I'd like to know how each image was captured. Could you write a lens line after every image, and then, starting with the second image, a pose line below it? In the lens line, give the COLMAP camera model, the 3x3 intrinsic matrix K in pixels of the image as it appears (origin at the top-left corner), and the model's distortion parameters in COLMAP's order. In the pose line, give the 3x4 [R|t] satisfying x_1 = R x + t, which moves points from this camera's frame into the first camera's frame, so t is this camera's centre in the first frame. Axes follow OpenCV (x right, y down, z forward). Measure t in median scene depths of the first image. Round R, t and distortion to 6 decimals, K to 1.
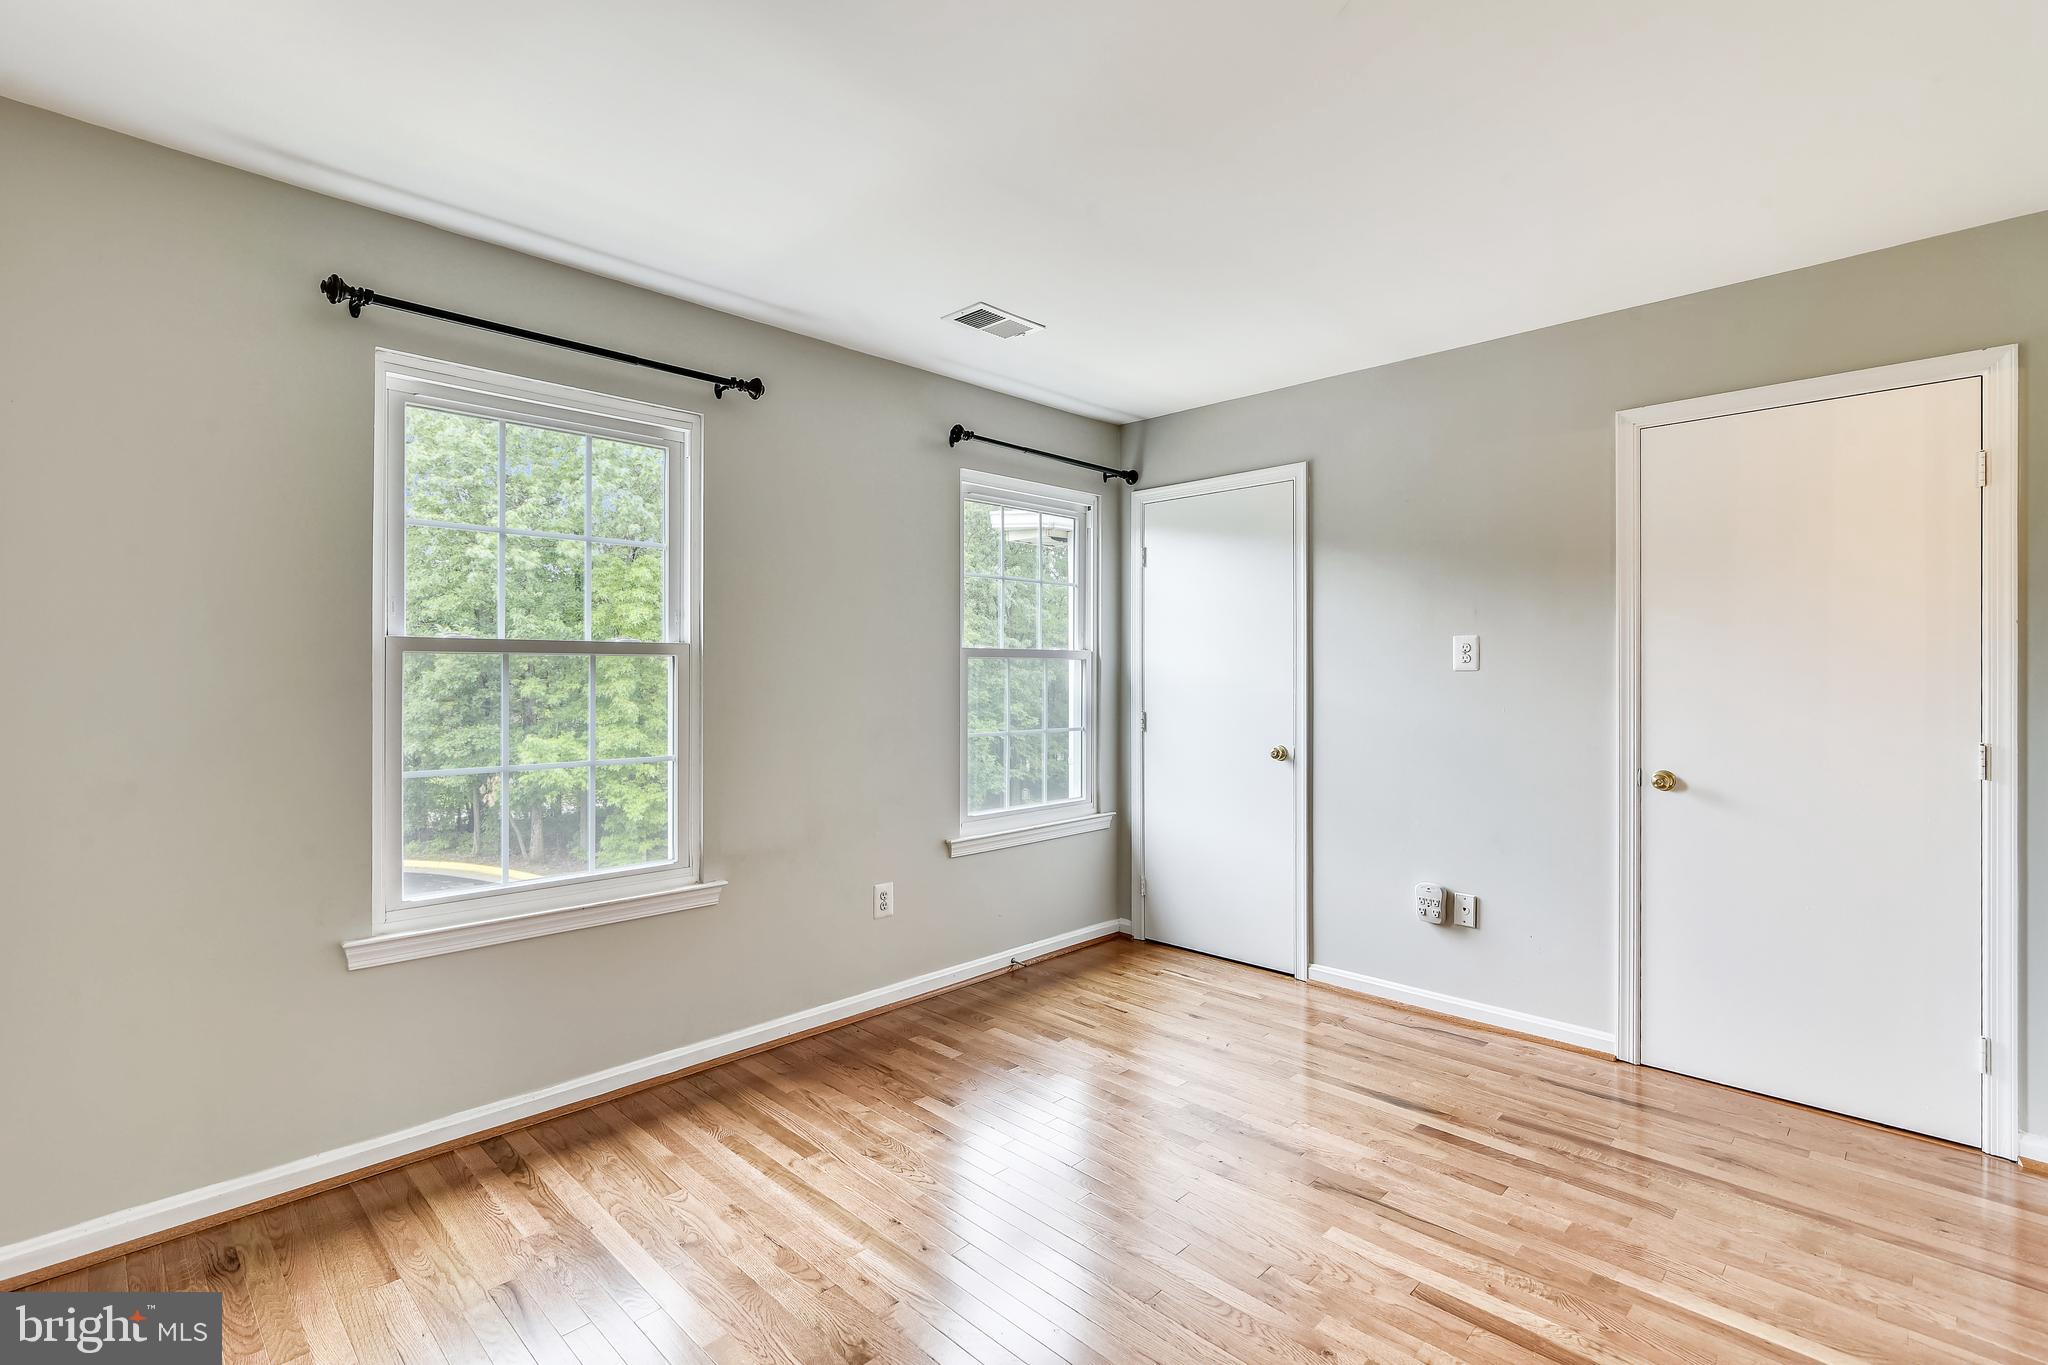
lens RADIAL K [[941.6, 0, 1015.1], [0, 941.6, 671.8], [0, 0, 1]] dist [-0.011231, 0.001275]
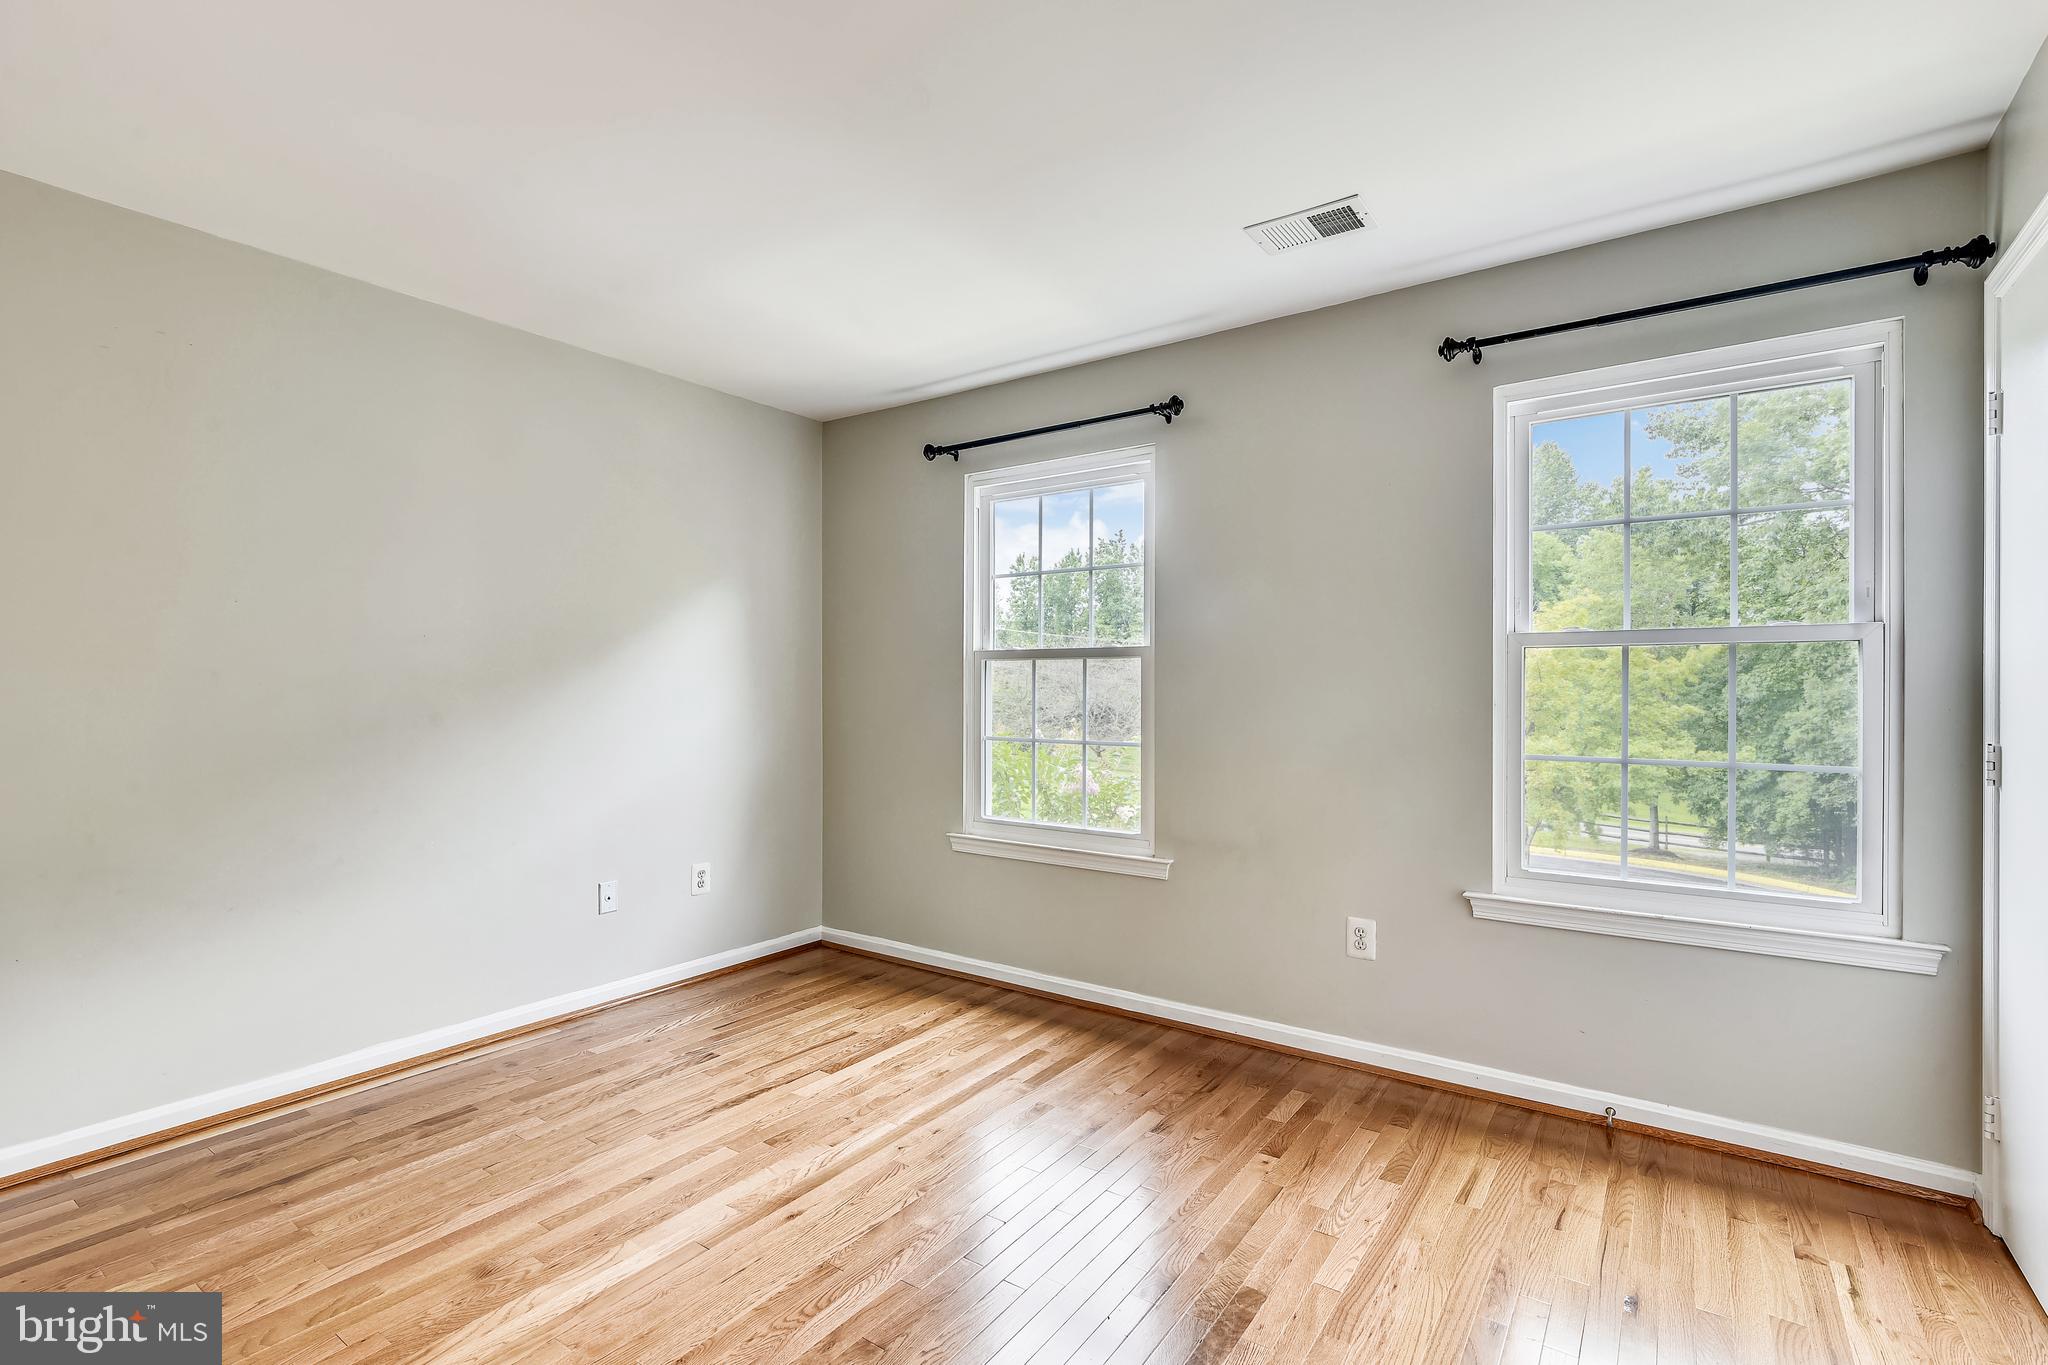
lens RADIAL K [[941.6, 0, 1019.8], [0, 941.6, 693.0], [0, 0, 1]] dist [-0.011231, 0.001275]
pose [[0.156913, 0.005415, -0.987598, 0.775269], [-0.000684, 0.999985, 0.005374, 0.020864], [0.987612, -0.000168, 0.156914, 0.676068]]
